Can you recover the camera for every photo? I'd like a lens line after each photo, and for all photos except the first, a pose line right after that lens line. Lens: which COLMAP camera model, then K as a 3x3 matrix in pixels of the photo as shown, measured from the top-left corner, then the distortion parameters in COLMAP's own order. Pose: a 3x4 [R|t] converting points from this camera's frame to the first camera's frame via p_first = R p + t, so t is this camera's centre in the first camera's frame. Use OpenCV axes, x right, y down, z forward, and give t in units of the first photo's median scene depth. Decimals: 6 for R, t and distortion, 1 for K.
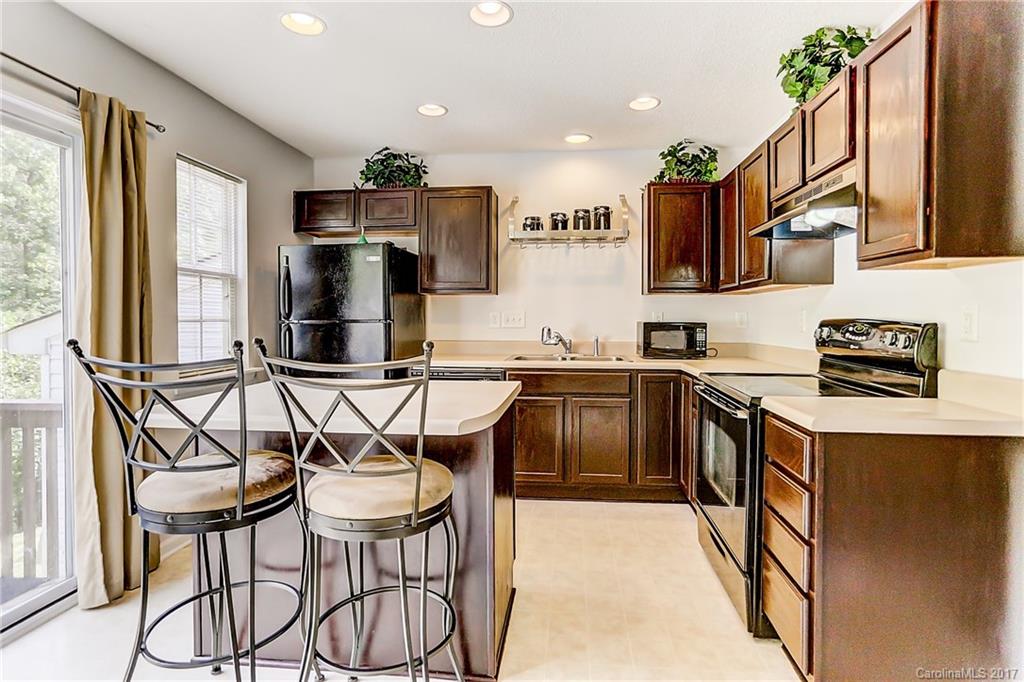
lens RADIAL K [[510.6, 0, 515.4], [0, 510.6, 323.7], [0, 0, 1]] dist [-0.009264, 0.003905]
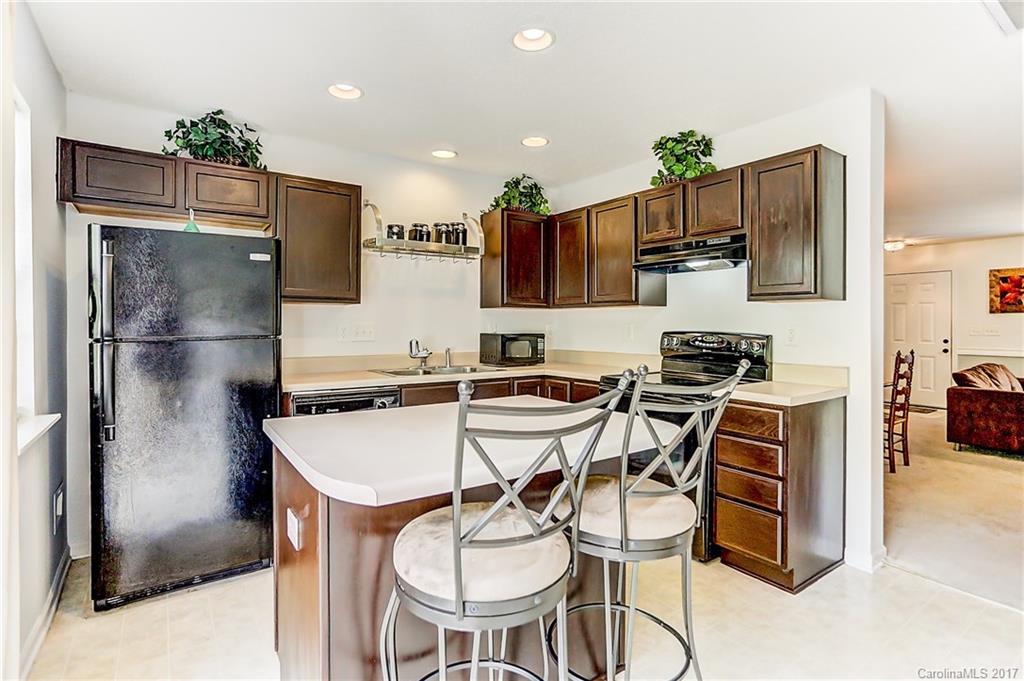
lens RADIAL K [[510.6, 0, 485.6], [0, 510.6, 328.2], [0, 0, 1]] dist [-0.009264, 0.003905]
pose [[0.774426, -0.006585, 0.632630, -0.447798], [0.008240, 0.999966, 0.000322, -0.015044], [-0.632611, 0.004964, 0.774454, 0.161590]]
